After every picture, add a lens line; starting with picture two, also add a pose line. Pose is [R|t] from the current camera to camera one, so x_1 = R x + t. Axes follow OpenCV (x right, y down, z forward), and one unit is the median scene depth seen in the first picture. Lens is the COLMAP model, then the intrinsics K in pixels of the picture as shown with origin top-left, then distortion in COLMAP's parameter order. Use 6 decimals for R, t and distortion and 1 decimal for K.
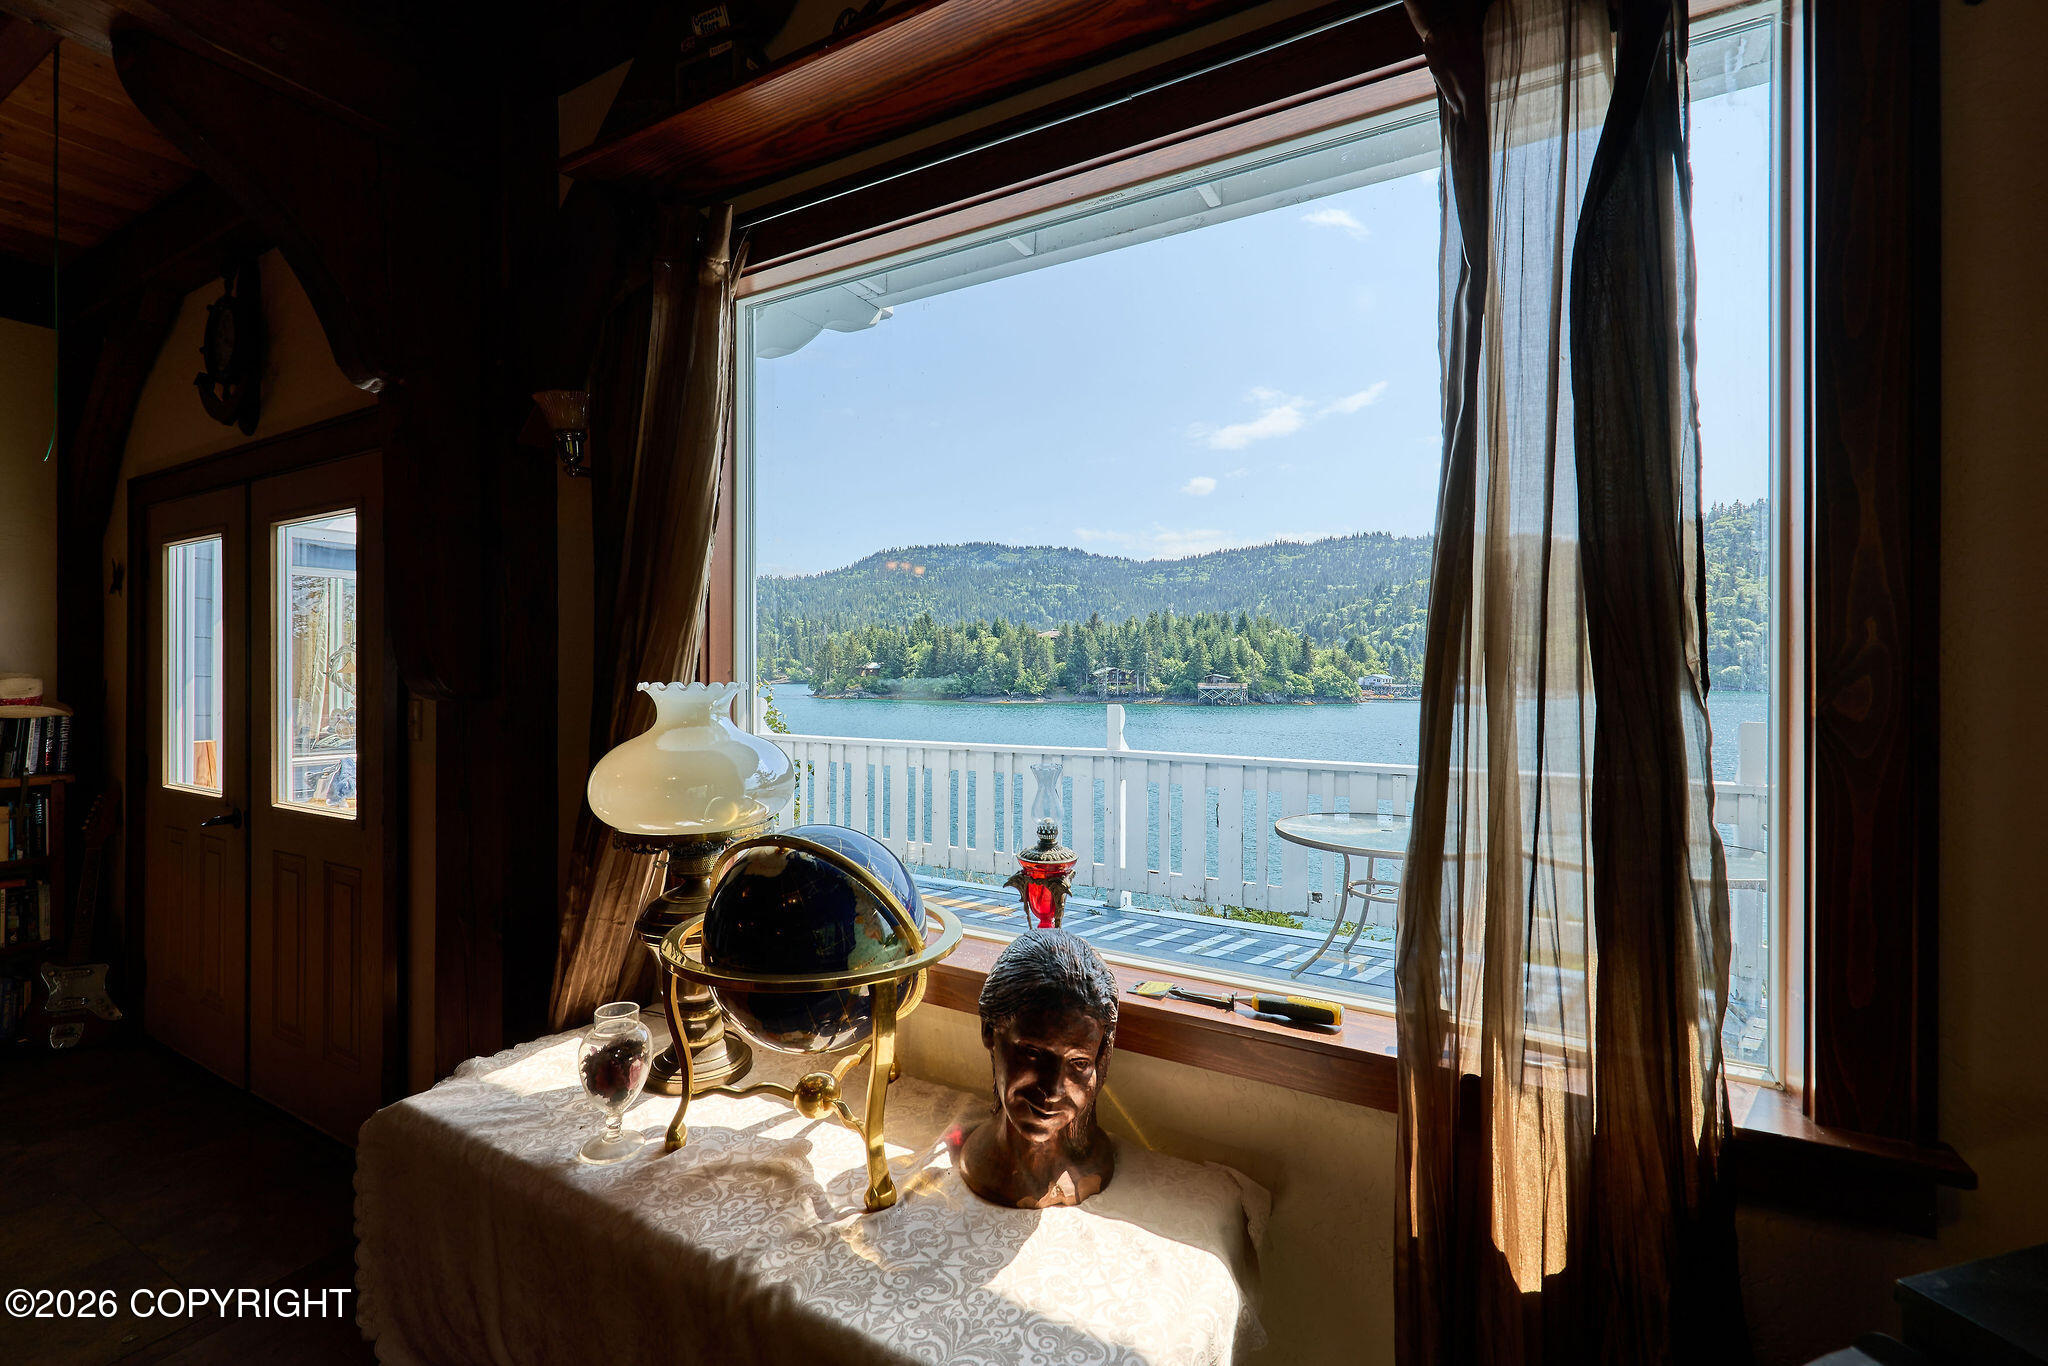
lens RADIAL K [[876.8, 0, 1016.0], [0, 876.8, 676.3], [0, 0, 1]] dist [-0.001404, -0.000172]
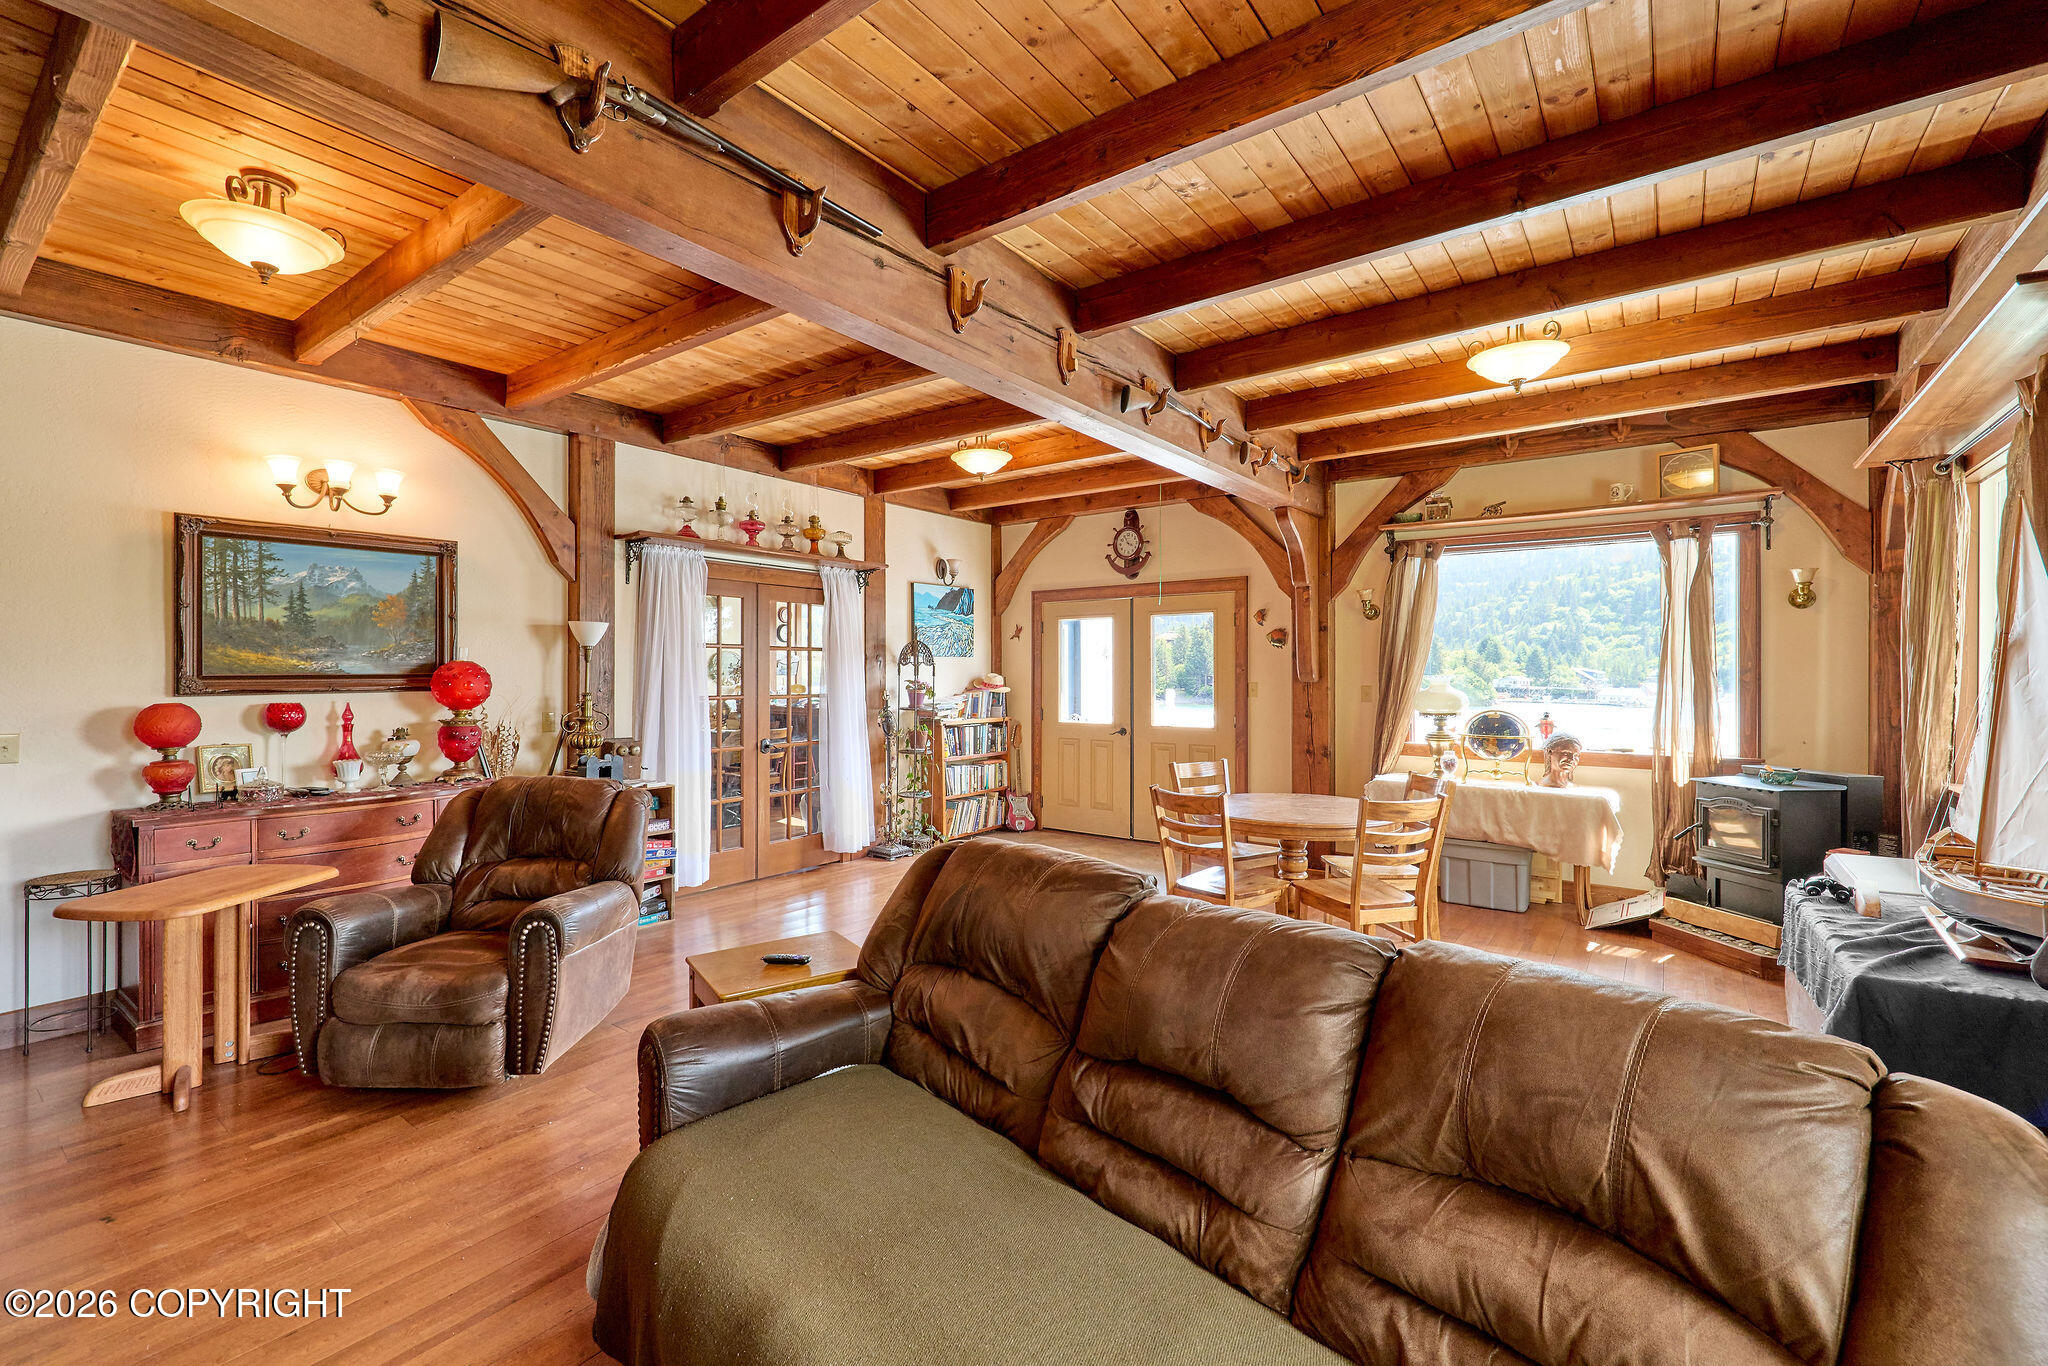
lens RADIAL K [[876.8, 0, 1016.0], [0, 876.8, 676.3], [0, 0, 1]] dist [-0.001404, -0.000172]
pose [[0.992395, -0.000736, -0.123092, -0.905141], [0.000418, 0.999997, -0.002606, 0.013592], [0.123093, 0.002535, 0.992392, -1.563044]]
